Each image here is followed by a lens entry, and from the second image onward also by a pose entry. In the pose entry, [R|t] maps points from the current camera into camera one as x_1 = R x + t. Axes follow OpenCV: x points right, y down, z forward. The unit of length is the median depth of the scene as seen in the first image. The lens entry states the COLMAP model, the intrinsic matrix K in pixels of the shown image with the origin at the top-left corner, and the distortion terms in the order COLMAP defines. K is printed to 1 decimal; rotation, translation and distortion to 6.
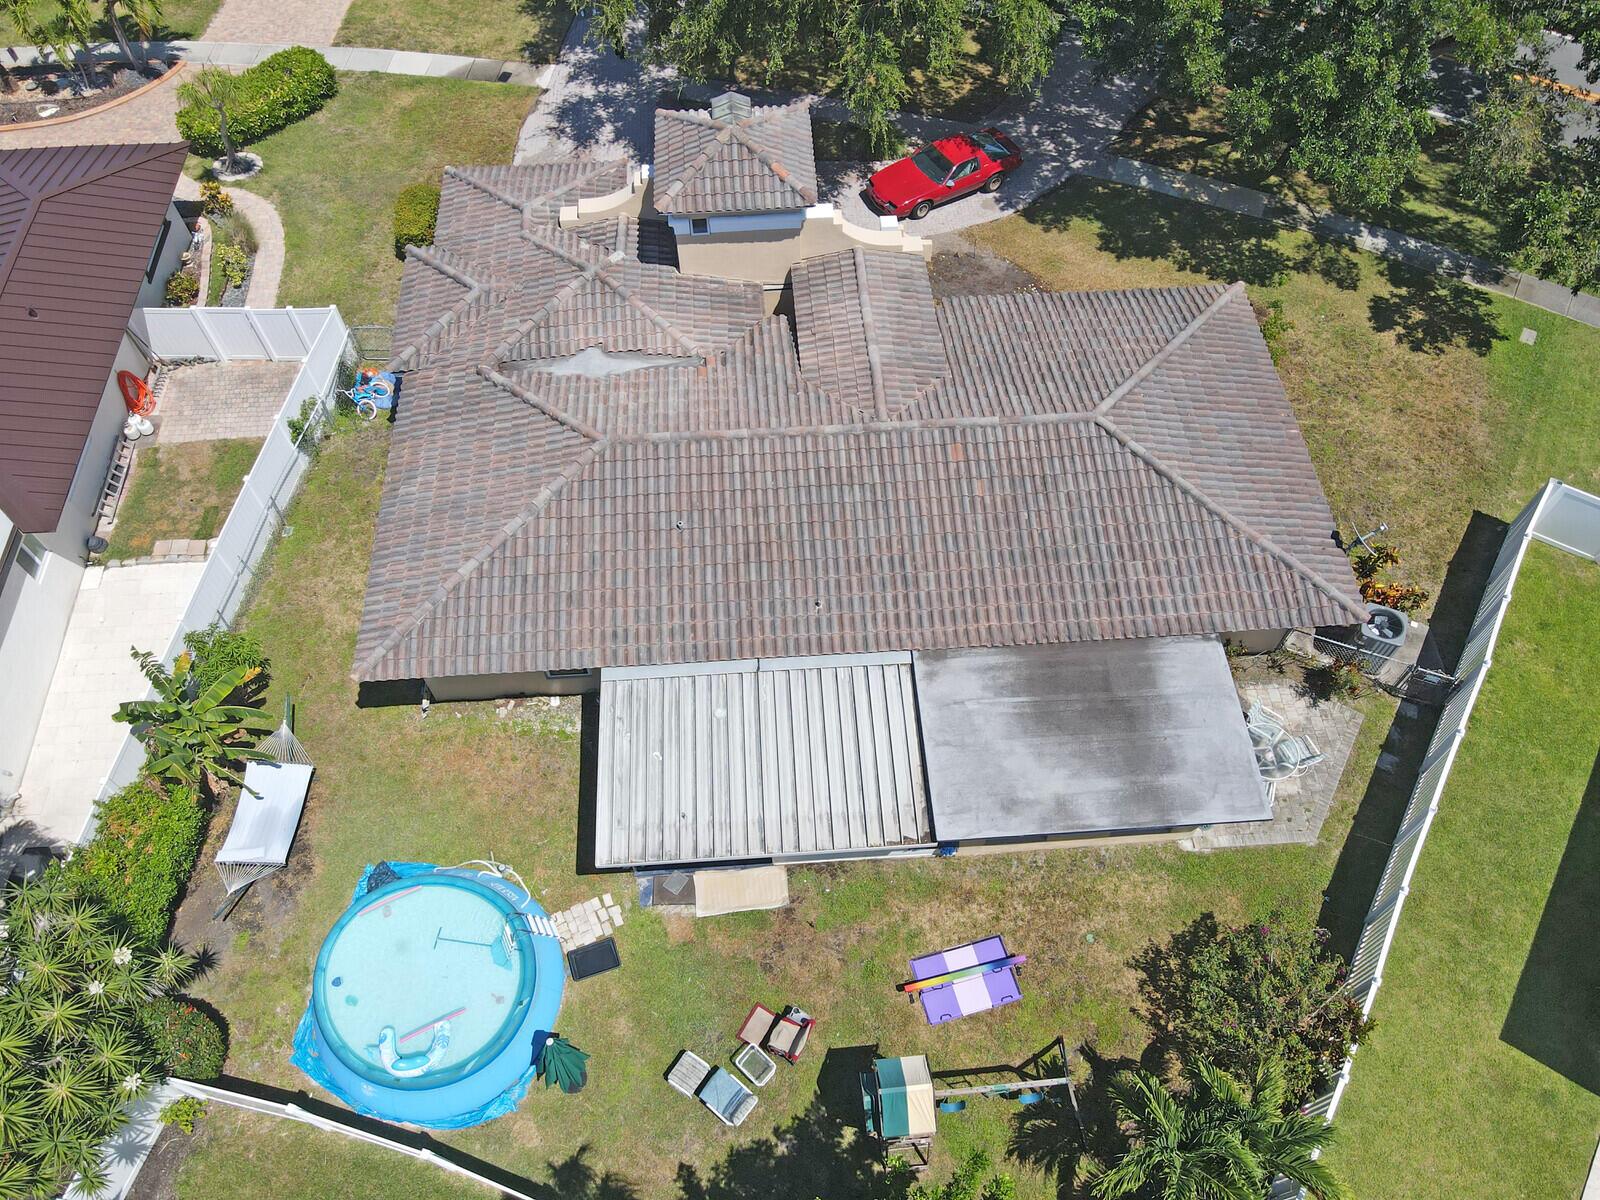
lens RADIAL K [[1184.6, 0, 800.0], [0, 1184.6, 600.0], [0, 0, 1]] dist [0.002442, 0.009454]
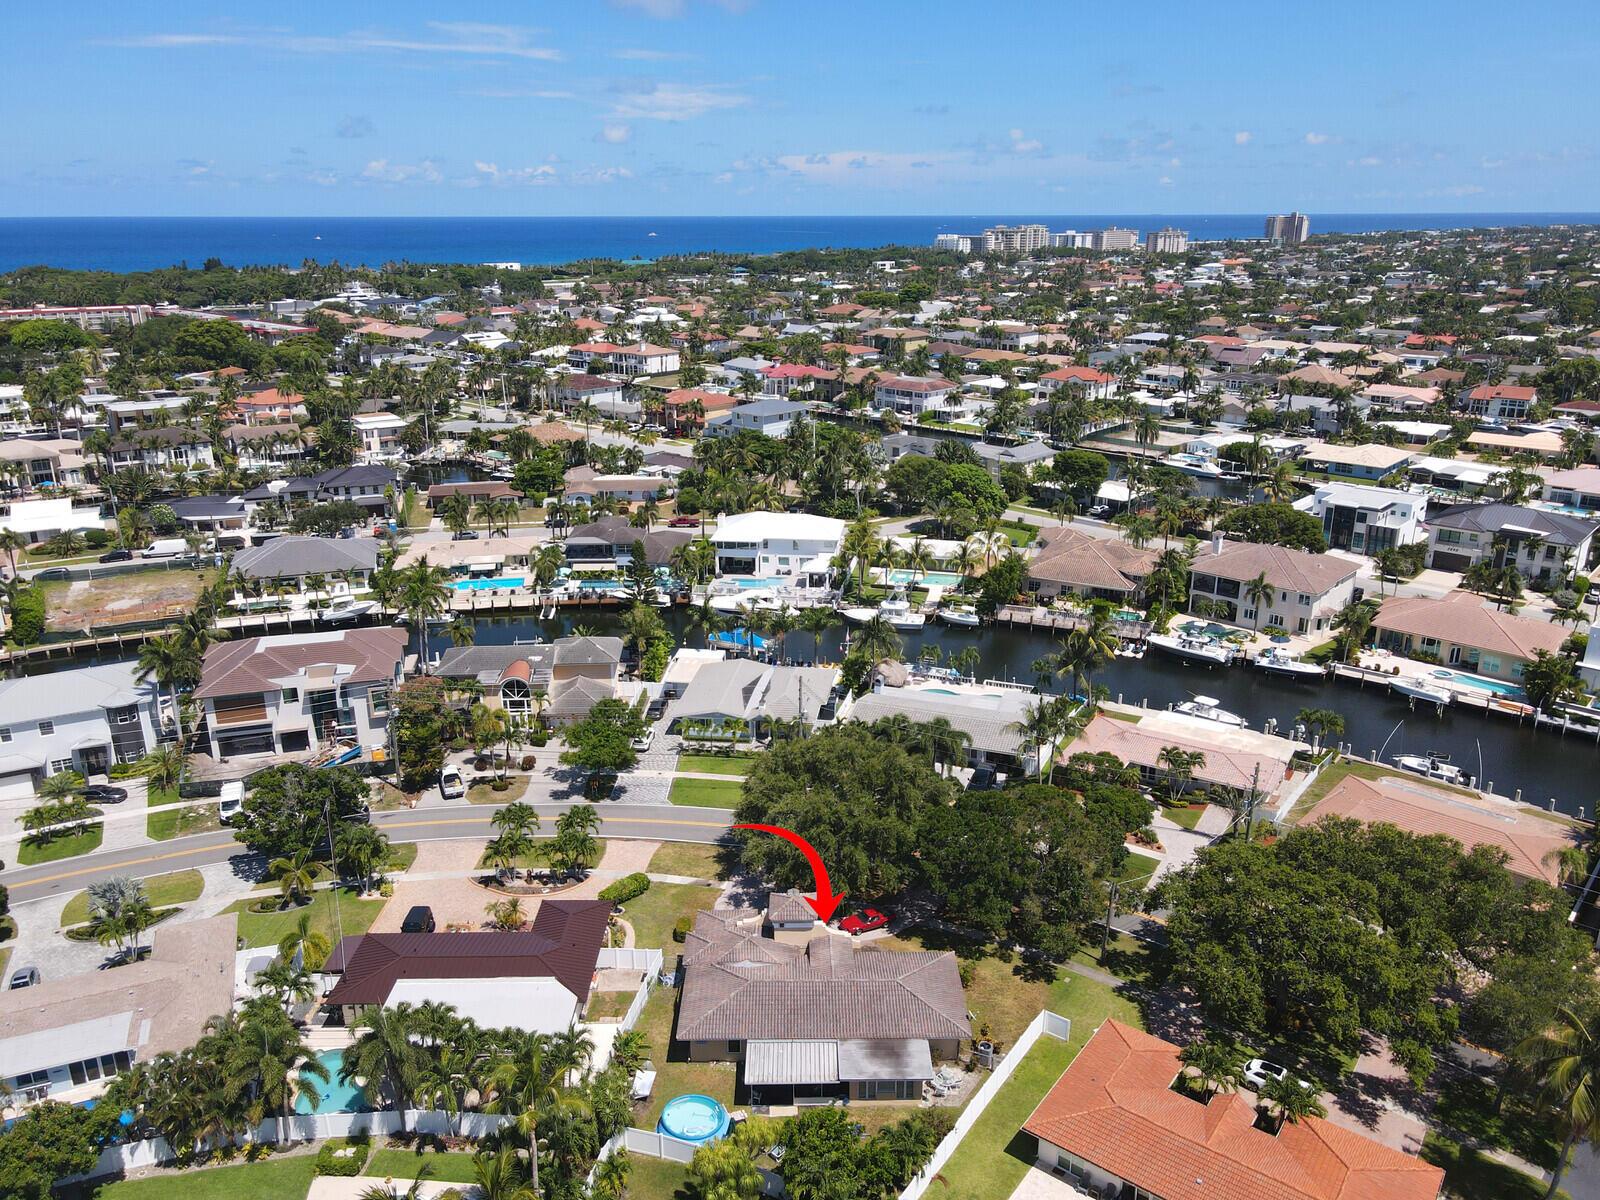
lens RADIAL K [[1184.6, 0, 800.0], [0, 1184.6, 600.0], [0, 0, 1]] dist [0.002442, 0.009454]
pose [[0.998322, 0.021201, -0.053884, 0.102241], [-0.050294, 0.778642, -0.625449, 0.855052], [0.028696, 0.627110, 0.778402, -1.753895]]
